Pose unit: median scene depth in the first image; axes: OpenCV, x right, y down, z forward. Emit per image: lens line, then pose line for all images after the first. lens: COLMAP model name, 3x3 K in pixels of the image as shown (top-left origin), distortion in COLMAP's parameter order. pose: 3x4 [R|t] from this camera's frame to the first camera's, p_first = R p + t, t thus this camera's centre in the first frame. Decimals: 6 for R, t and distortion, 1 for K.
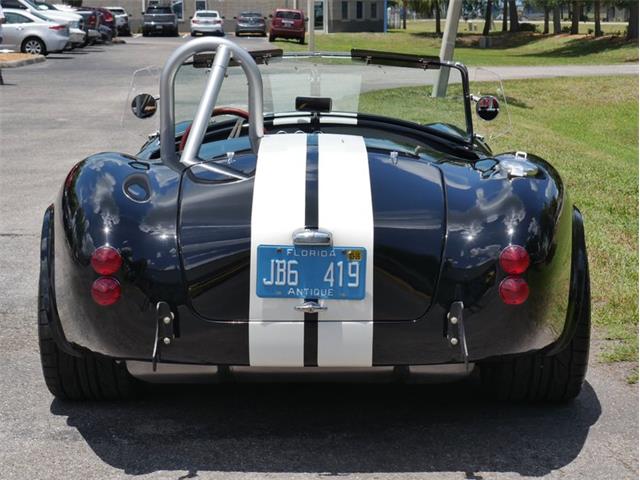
lens RADIAL K [[1494.8, 0, 319.9], [0, 1494.8, 238.7], [0, 0, 1]] dist [0.172285, 0.000000]
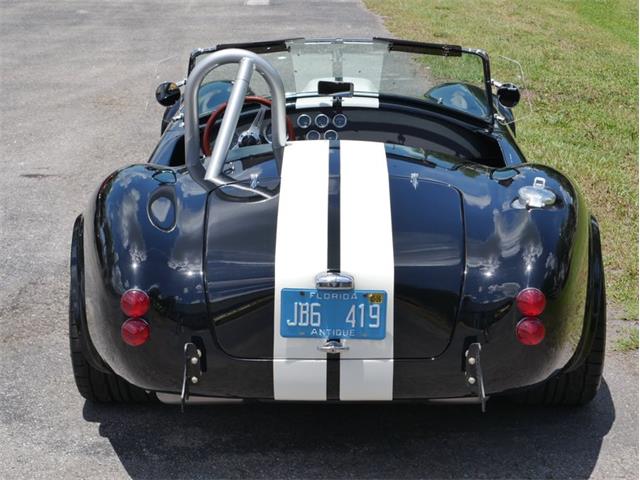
lens RADIAL K [[1494.8, 0, 320.4], [0, 1494.8, 241.3], [0, 0, 1]] dist [0.172285, 0.000000]
pose [[0.999891, -0.000979, -0.014742, 0.000356], [0.002508, 0.994565, 0.104089, -0.121138], [0.014560, -0.104115, 0.994459, -0.018559]]
